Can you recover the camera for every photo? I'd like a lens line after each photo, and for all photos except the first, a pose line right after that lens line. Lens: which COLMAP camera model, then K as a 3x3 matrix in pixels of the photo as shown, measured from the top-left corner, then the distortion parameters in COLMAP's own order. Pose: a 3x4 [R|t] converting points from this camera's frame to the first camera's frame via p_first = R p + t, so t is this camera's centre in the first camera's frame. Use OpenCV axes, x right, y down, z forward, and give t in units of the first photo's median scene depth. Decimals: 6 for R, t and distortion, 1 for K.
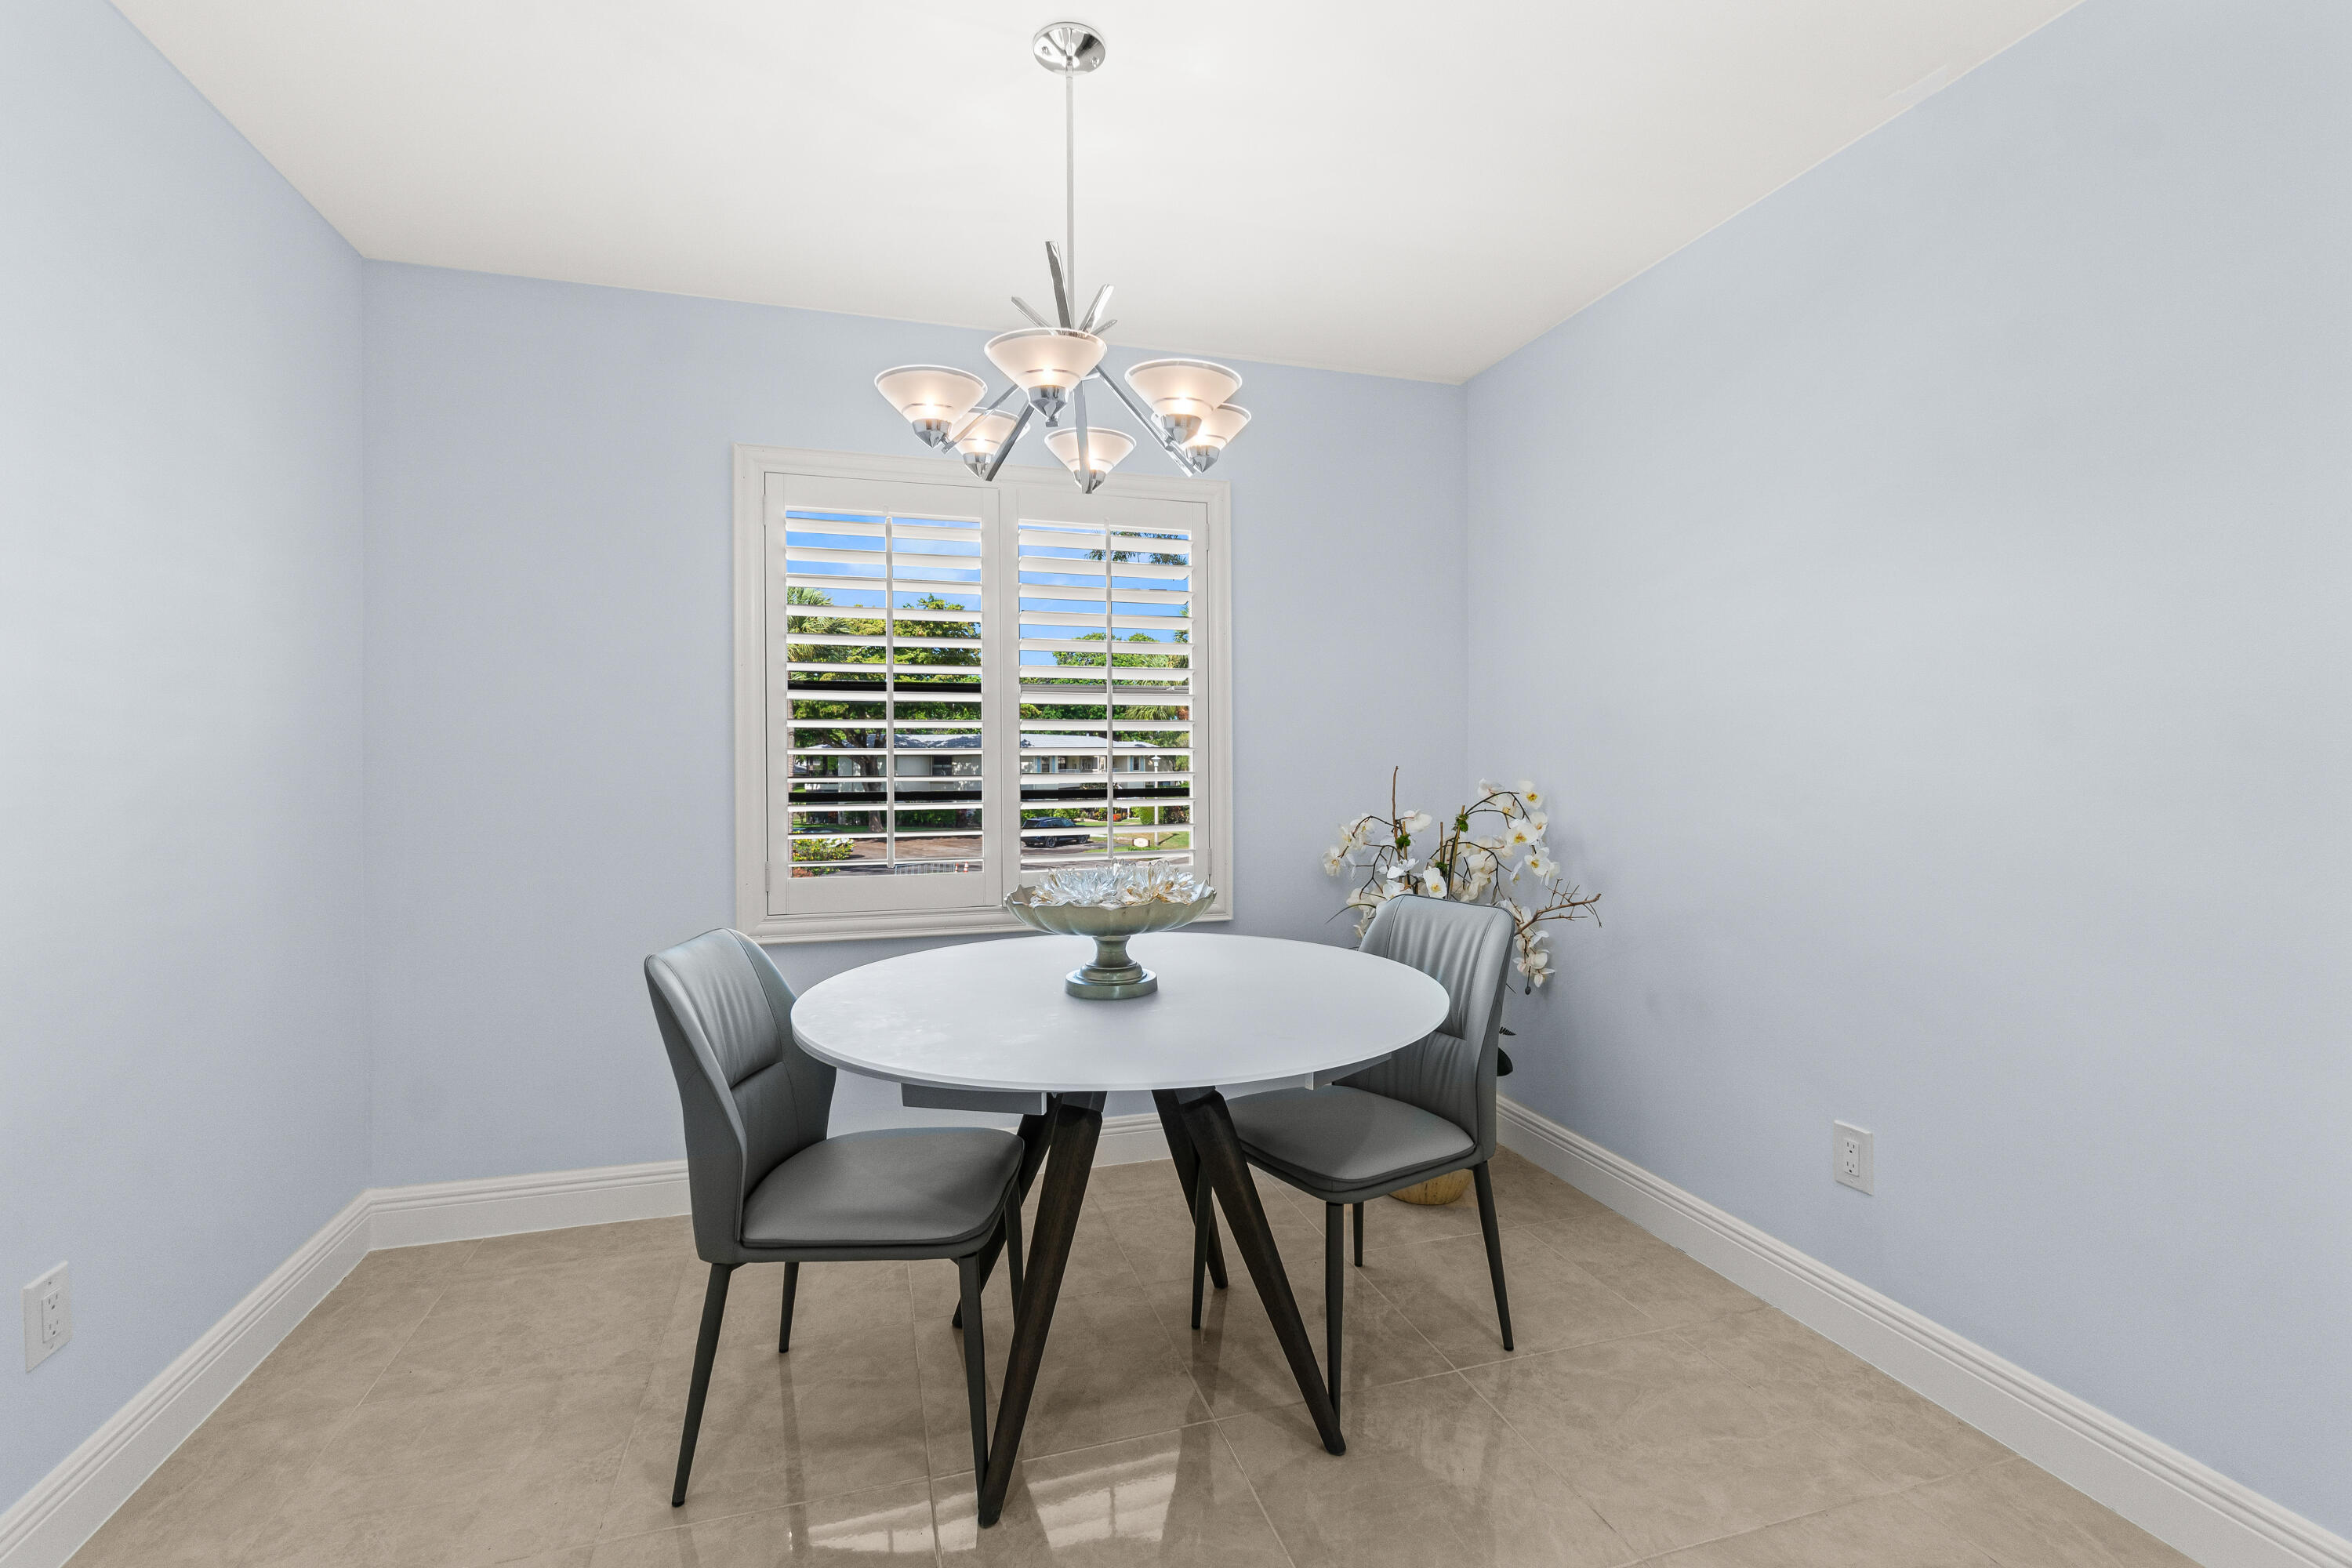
lens RADIAL K [[1033.7, 0, 1161.8], [0, 1033.7, 762.9], [0, 0, 1]] dist [-0.000347, 0.001010]
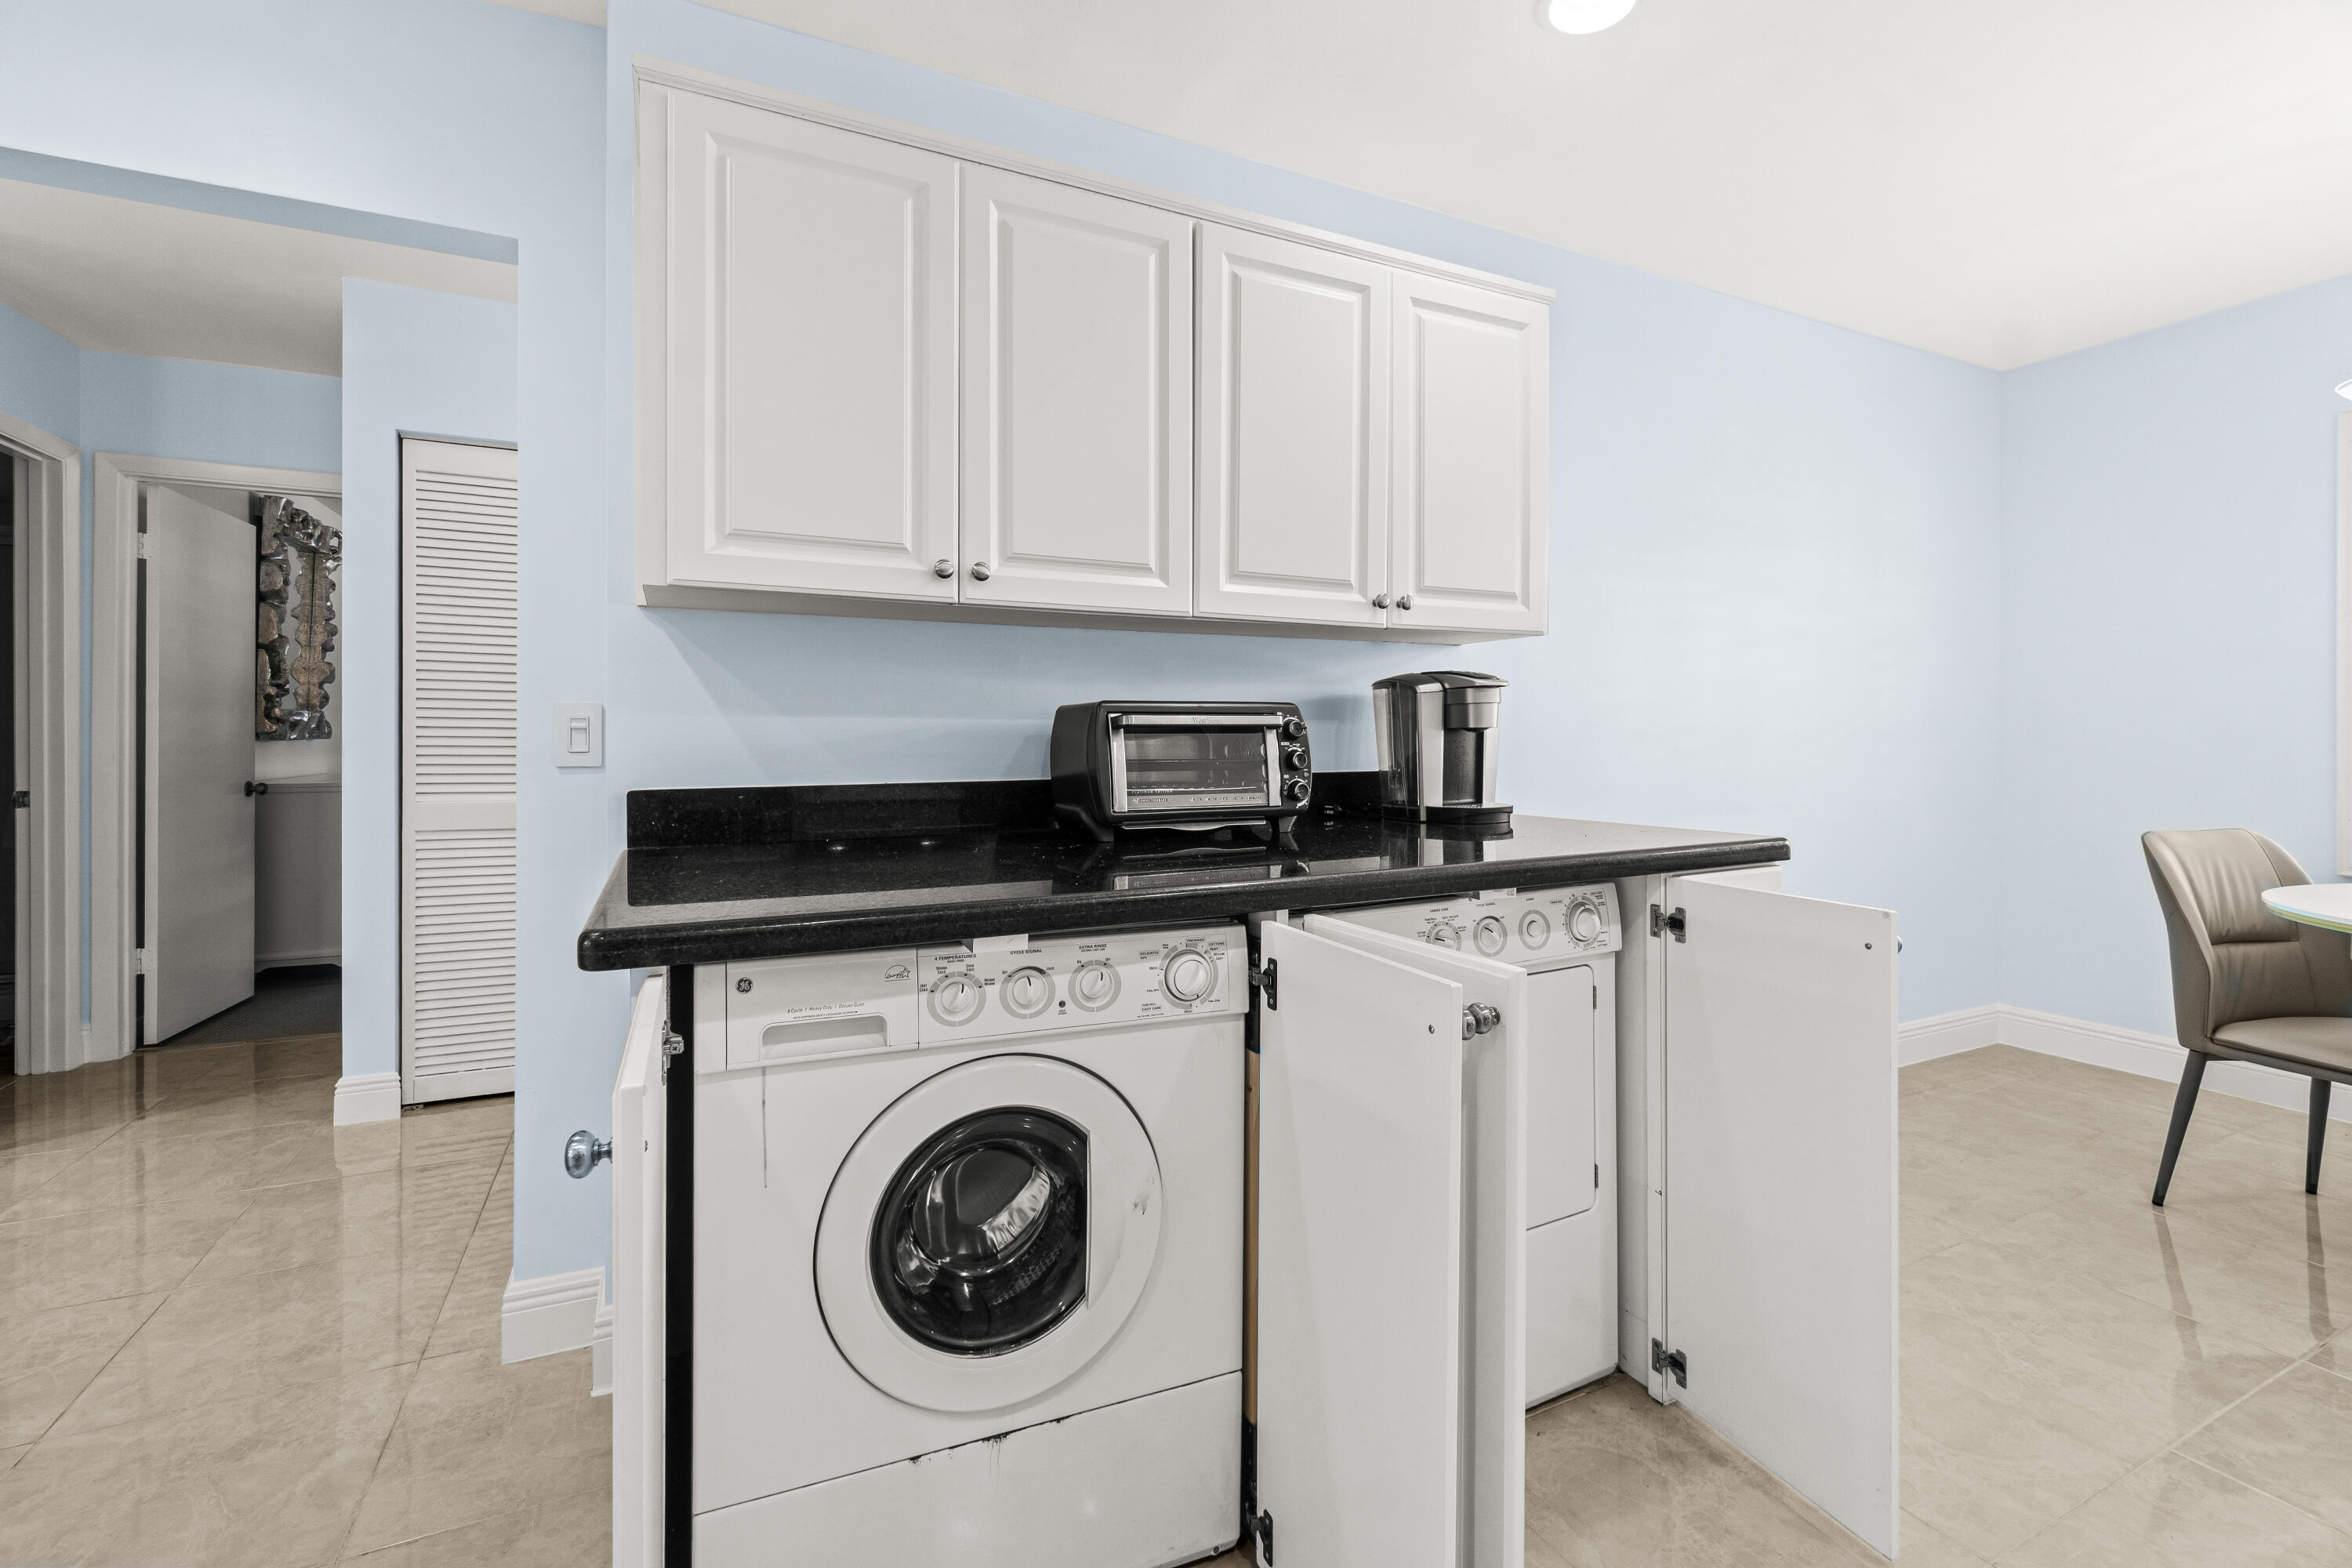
lens RADIAL K [[1033.7, 0, 1161.8], [0, 1033.7, 762.9], [0, 0, 1]] dist [-0.000347, 0.001010]
pose [[0.163191, 0.026187, -0.986247, 0.598253], [-0.000159, 0.999648, 0.026516, 0.043436], [0.986595, -0.004171, 0.163137, -0.514202]]
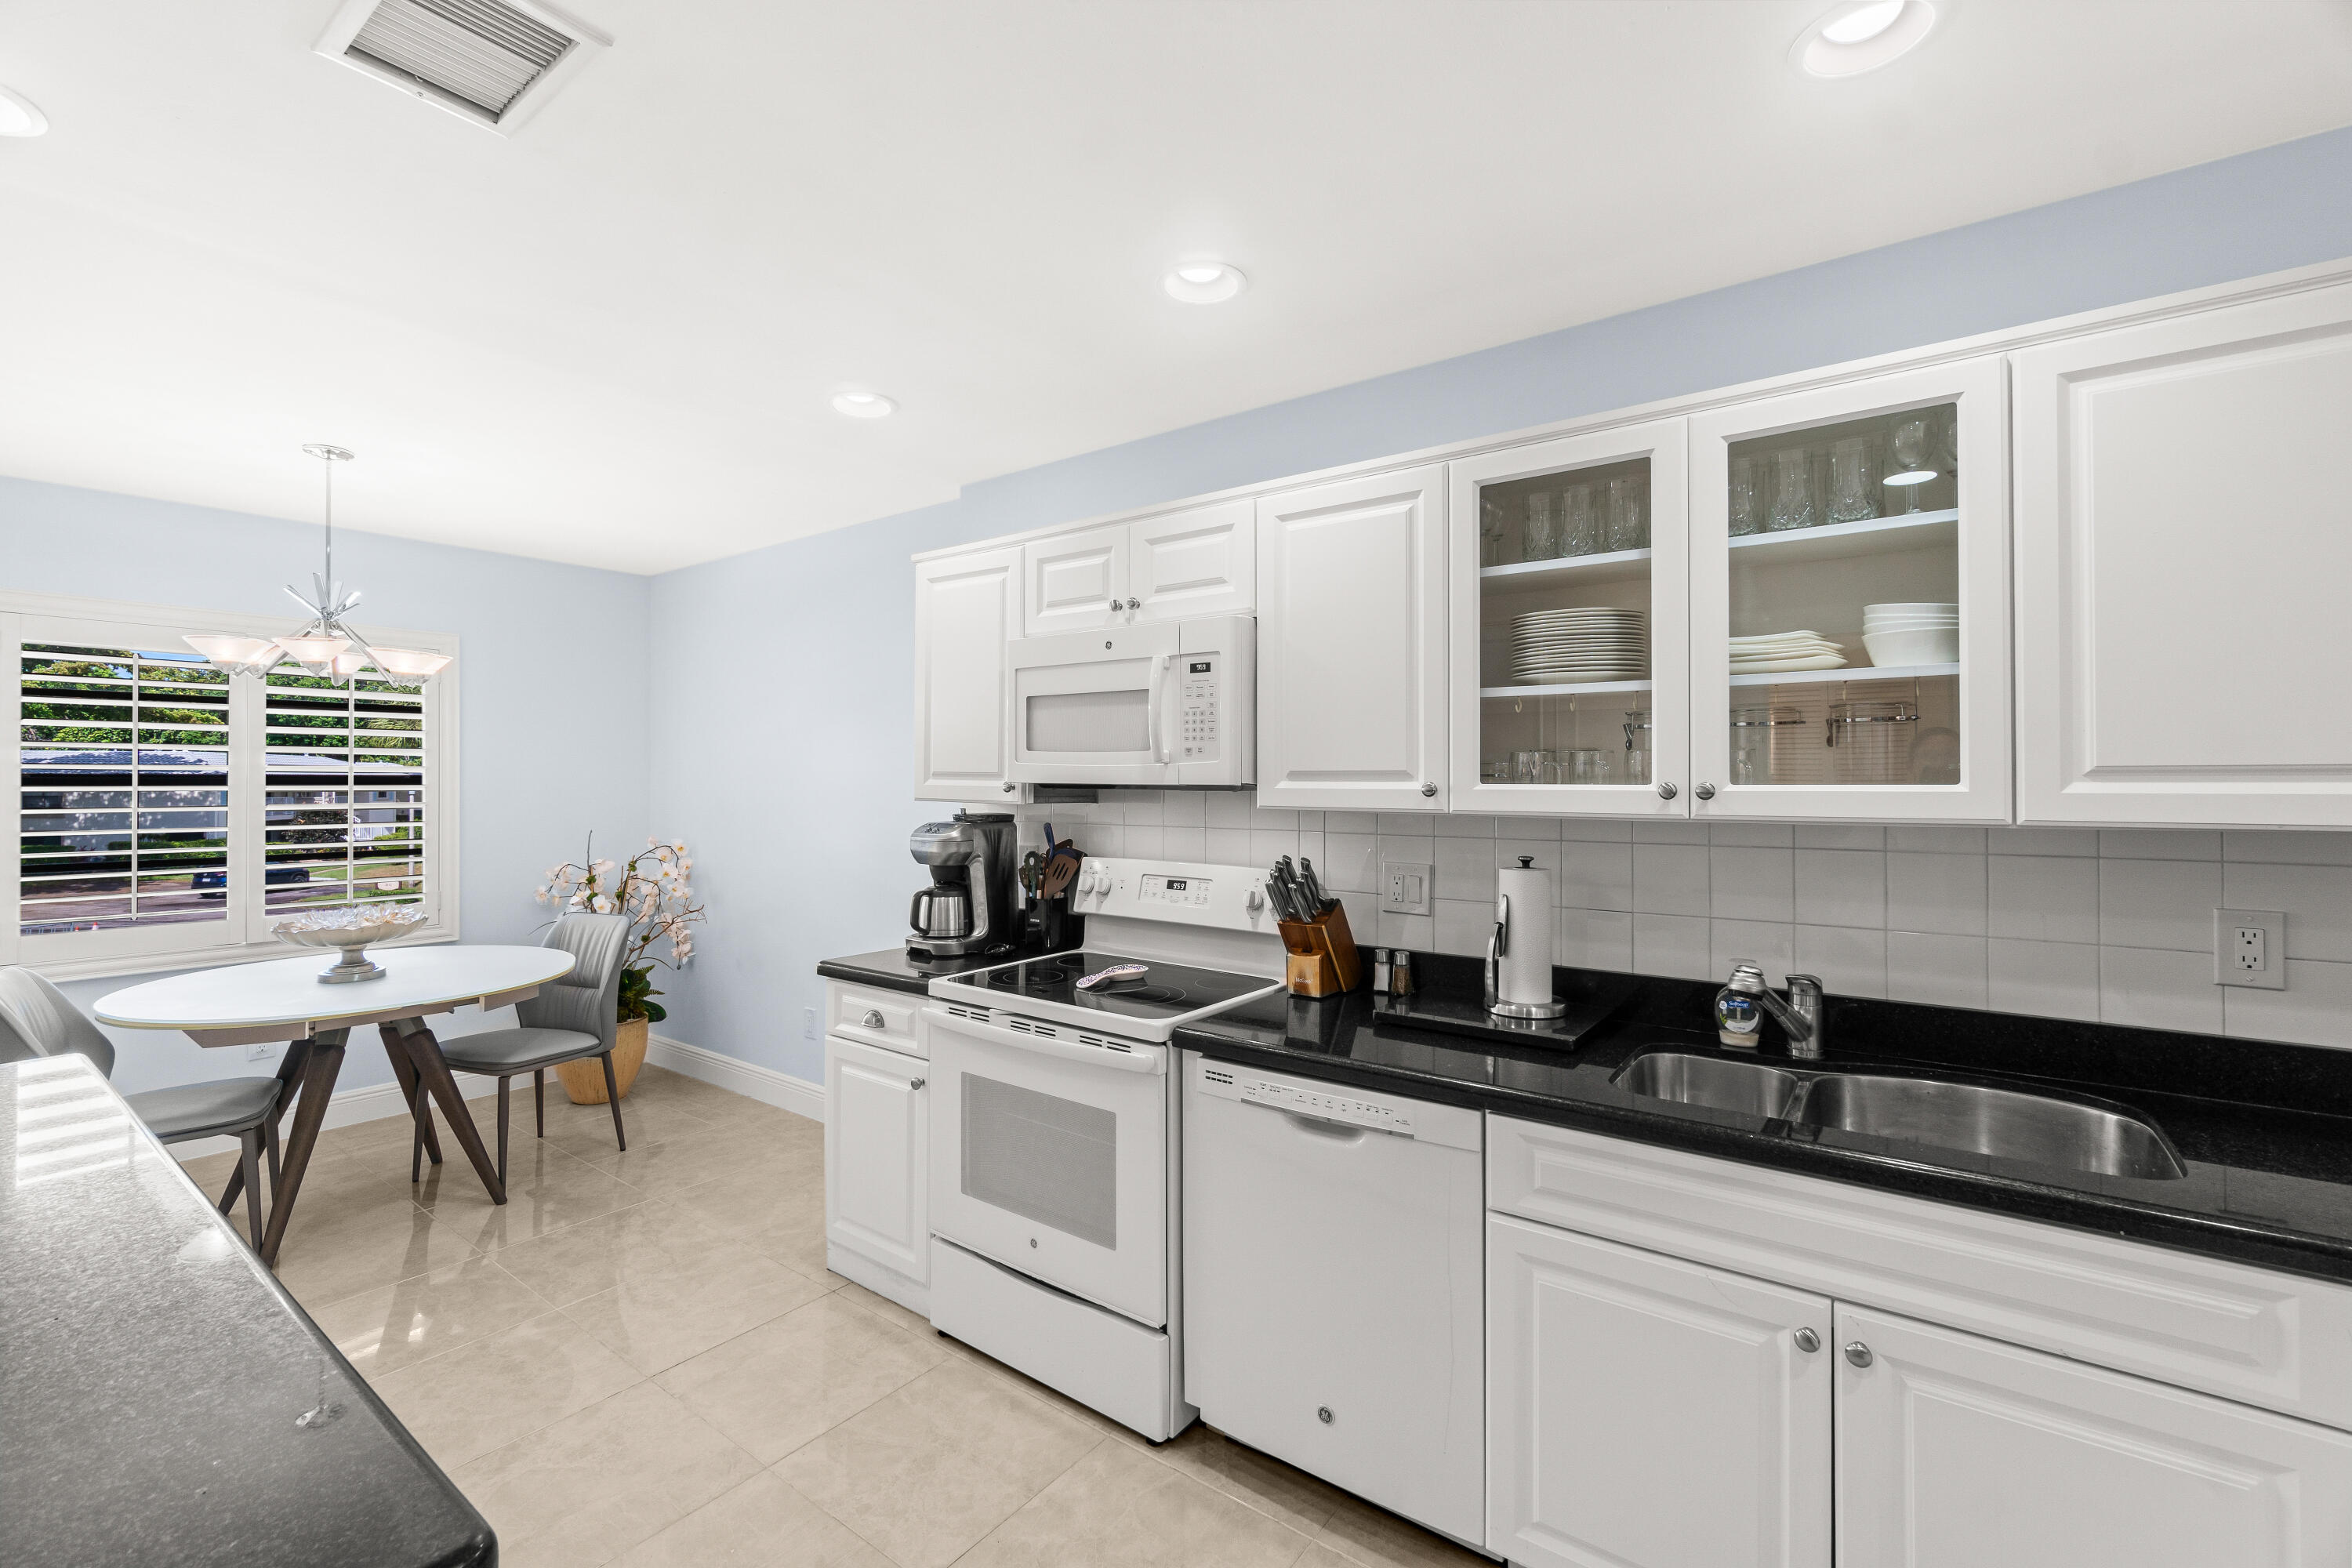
lens RADIAL K [[1000.3, 0, 1176.6], [0, 1000.3, 779.6], [0, 0, 1]] dist [-0.010636, -0.000166]
pose [[0.795901, 0.009222, 0.605356, 0.037907], [-0.003692, 0.999939, -0.010380, -0.092405], [-0.605415, 0.006026, 0.795887, -1.078924]]
